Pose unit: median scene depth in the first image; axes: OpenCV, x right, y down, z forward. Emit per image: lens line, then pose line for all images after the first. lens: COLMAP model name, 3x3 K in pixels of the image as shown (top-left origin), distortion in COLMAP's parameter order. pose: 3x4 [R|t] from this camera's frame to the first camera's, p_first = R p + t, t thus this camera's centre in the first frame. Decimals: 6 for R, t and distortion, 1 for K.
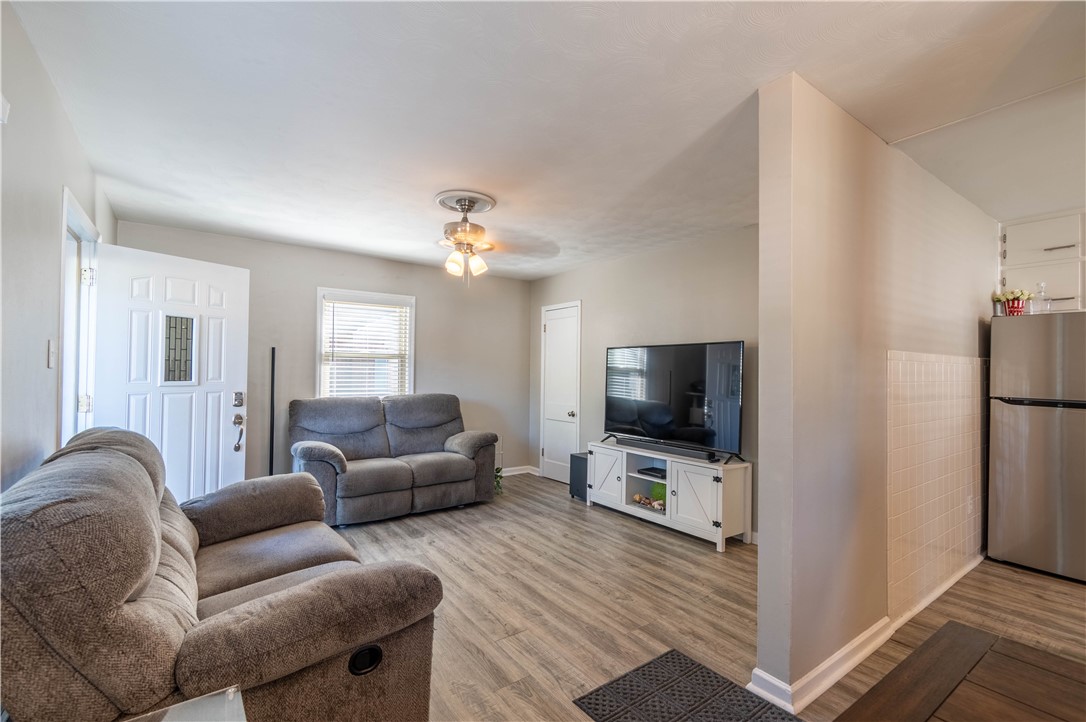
lens RADIAL K [[481.5, 0, 544.6], [0, 481.5, 363.0], [0, 0, 1]] dist [0.001894, -0.000434]
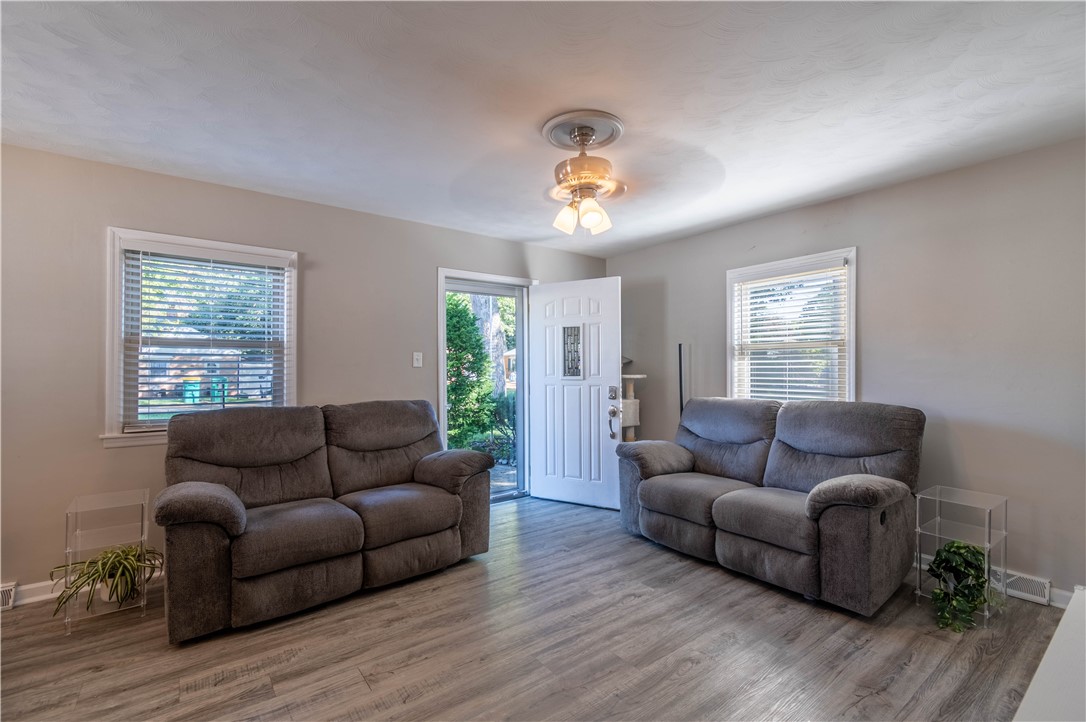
lens RADIAL K [[481.5, 0, 544.6], [0, 481.5, 363.0], [0, 0, 1]] dist [0.001894, -0.000434]
pose [[0.019977, -0.023093, -0.999534, 0.487316], [0.021168, 0.999519, -0.022670, 0.026960], [0.999576, -0.020705, 0.020456, 0.809985]]
